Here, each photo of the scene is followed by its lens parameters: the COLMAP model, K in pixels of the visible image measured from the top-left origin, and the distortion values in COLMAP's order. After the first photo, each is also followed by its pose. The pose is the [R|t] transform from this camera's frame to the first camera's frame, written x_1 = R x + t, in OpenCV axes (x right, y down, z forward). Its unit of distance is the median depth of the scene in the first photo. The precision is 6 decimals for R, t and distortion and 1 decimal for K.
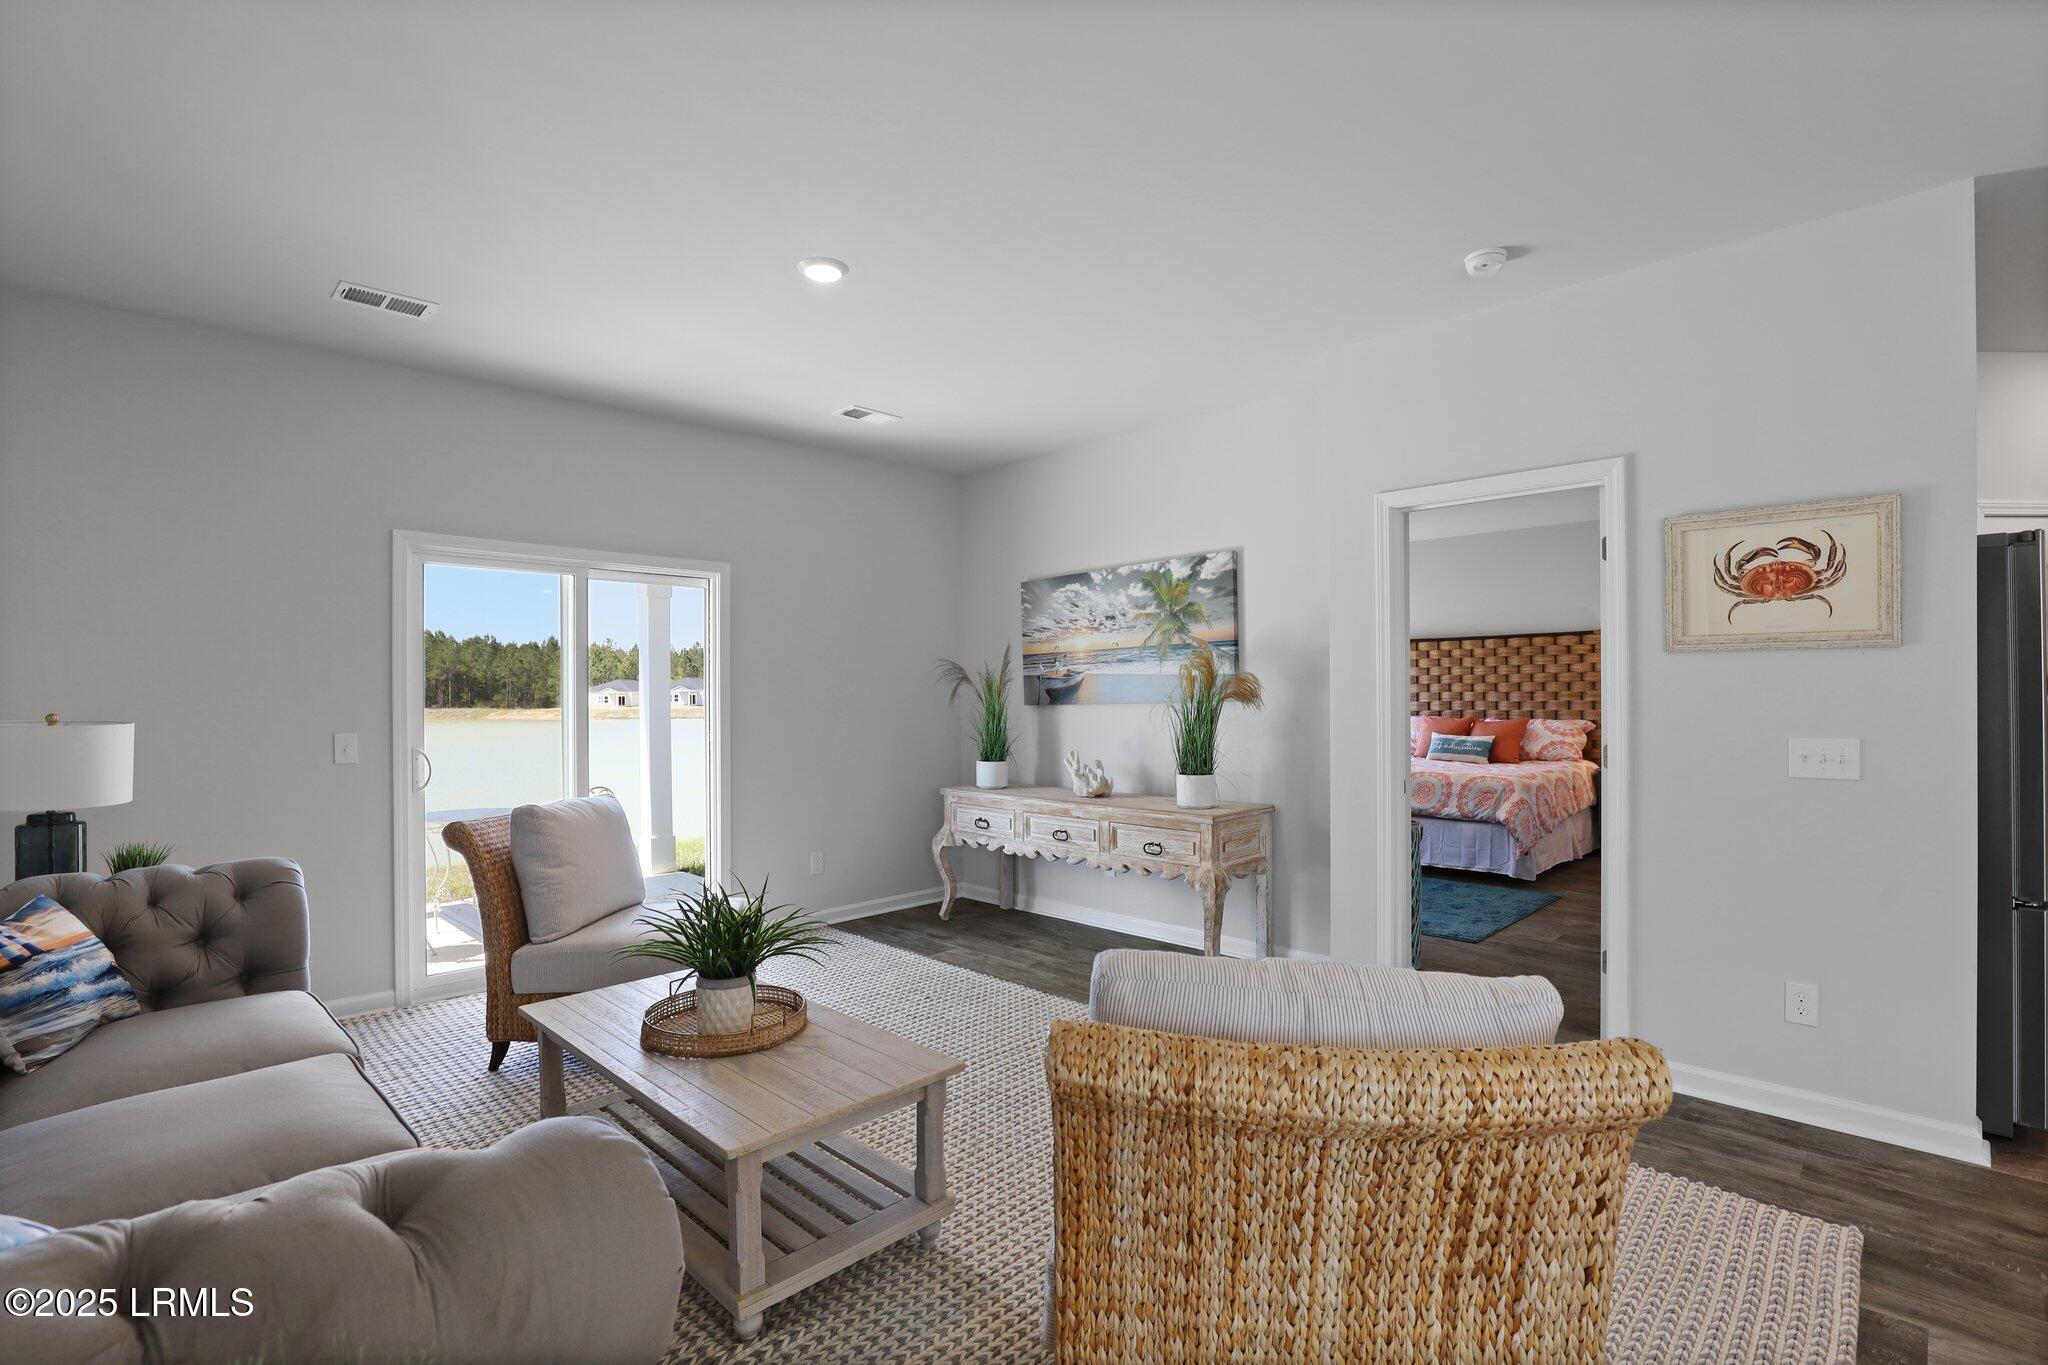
lens RADIAL K [[945.3, 0, 1028.8], [0, 945.3, 700.7], [0, 0, 1]] dist [-0.031780, 0.007181]
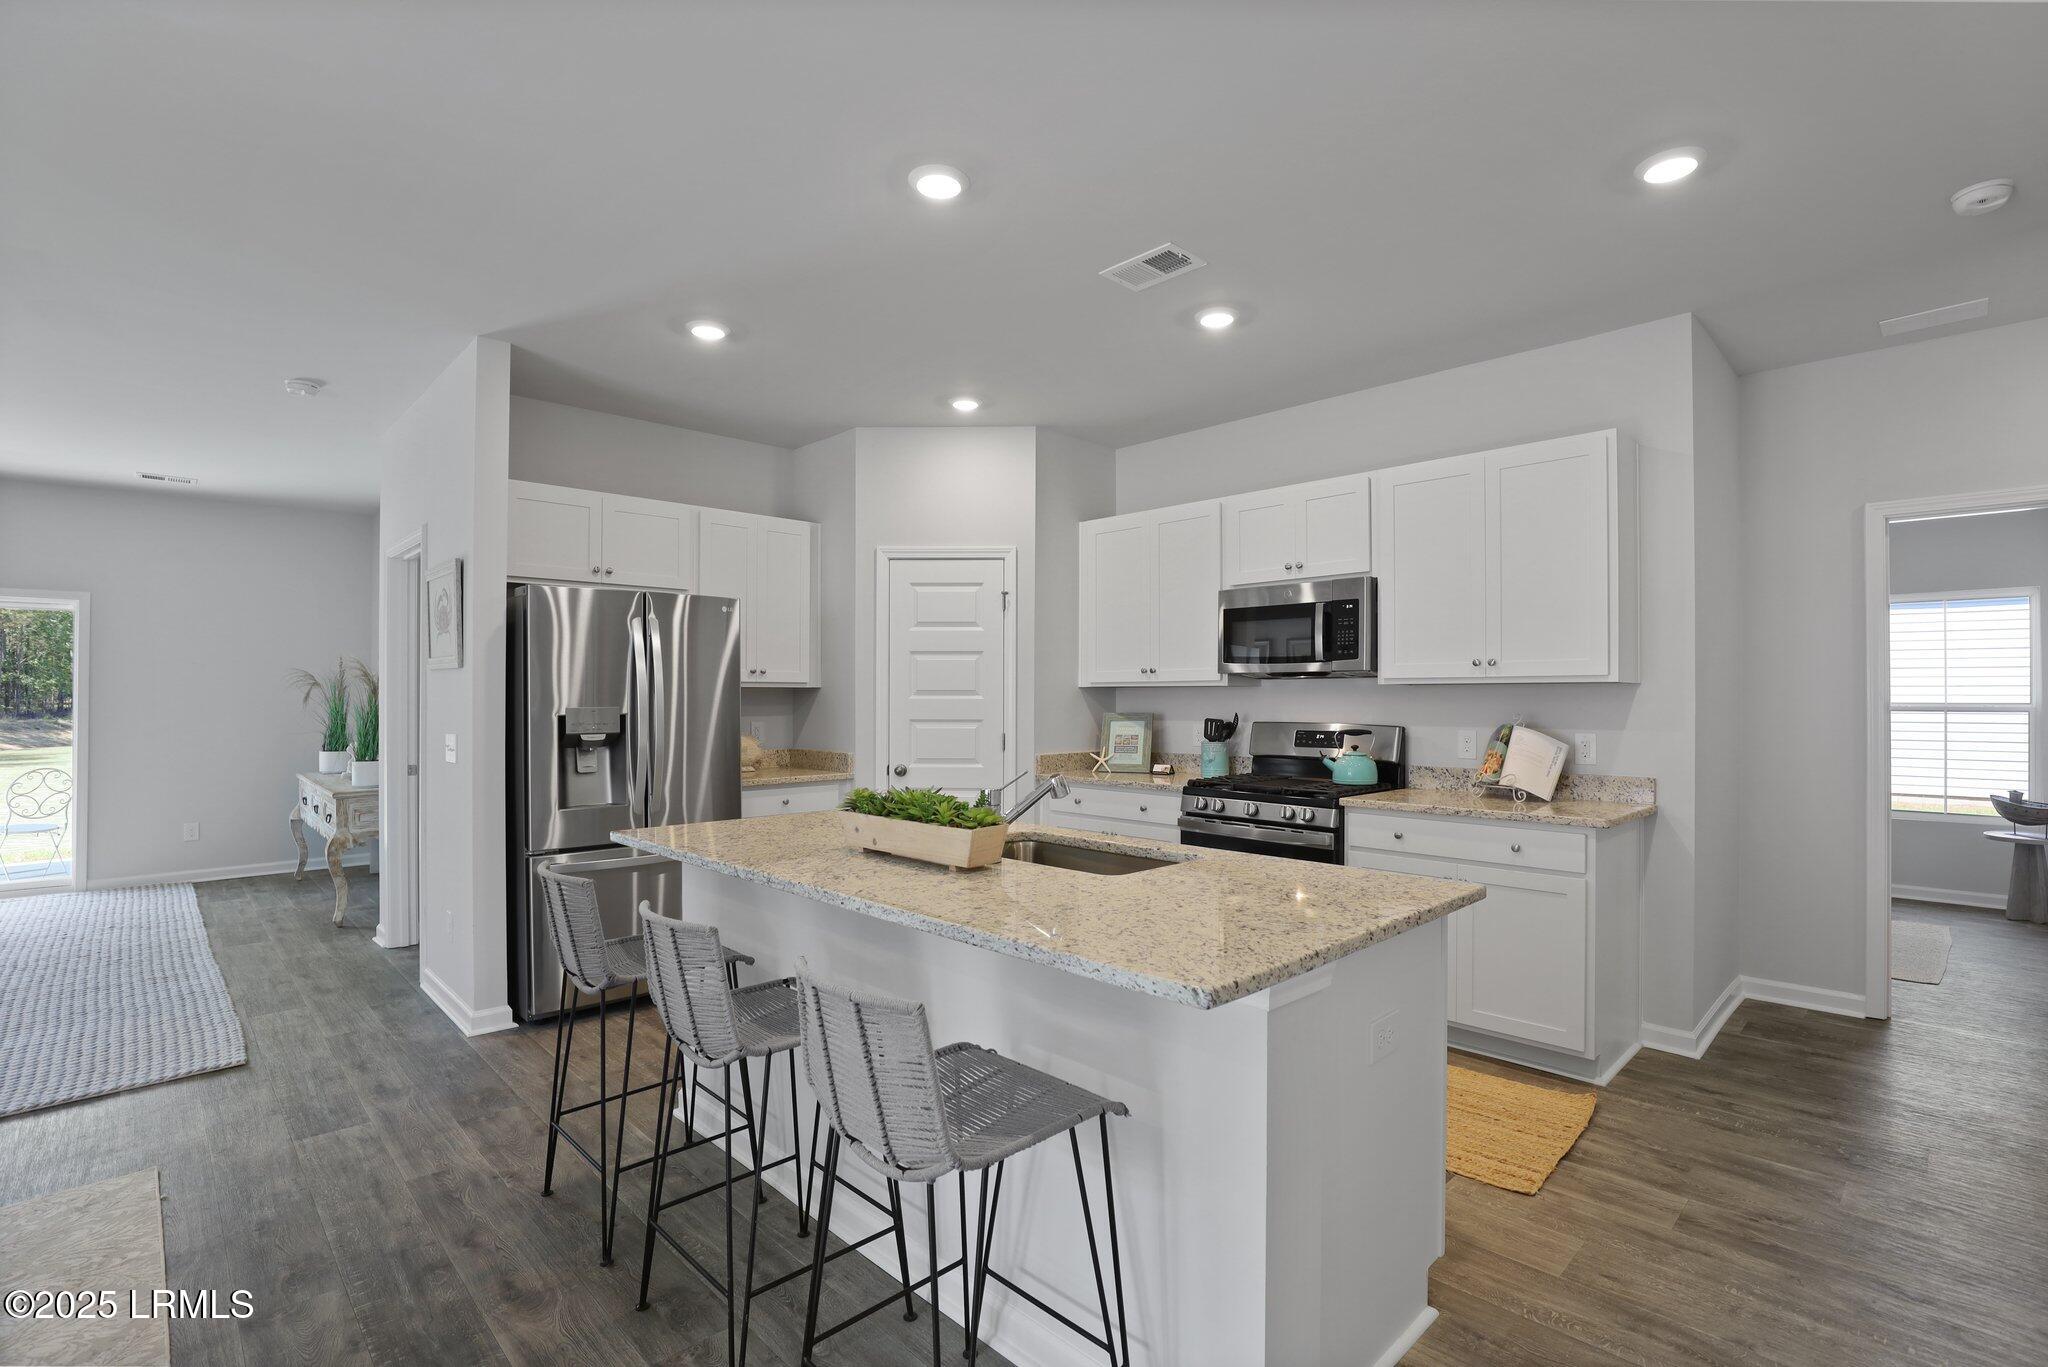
lens RADIAL K [[945.3, 0, 1037.1], [0, 945.3, 692.2], [0, 0, 1]] dist [-0.031780, 0.007181]
pose [[0.999883, 0.005952, -0.014115, 0.987246], [-0.006088, 0.999935, -0.009595, -0.007631], [0.014057, 0.009680, 0.999854, -0.220435]]
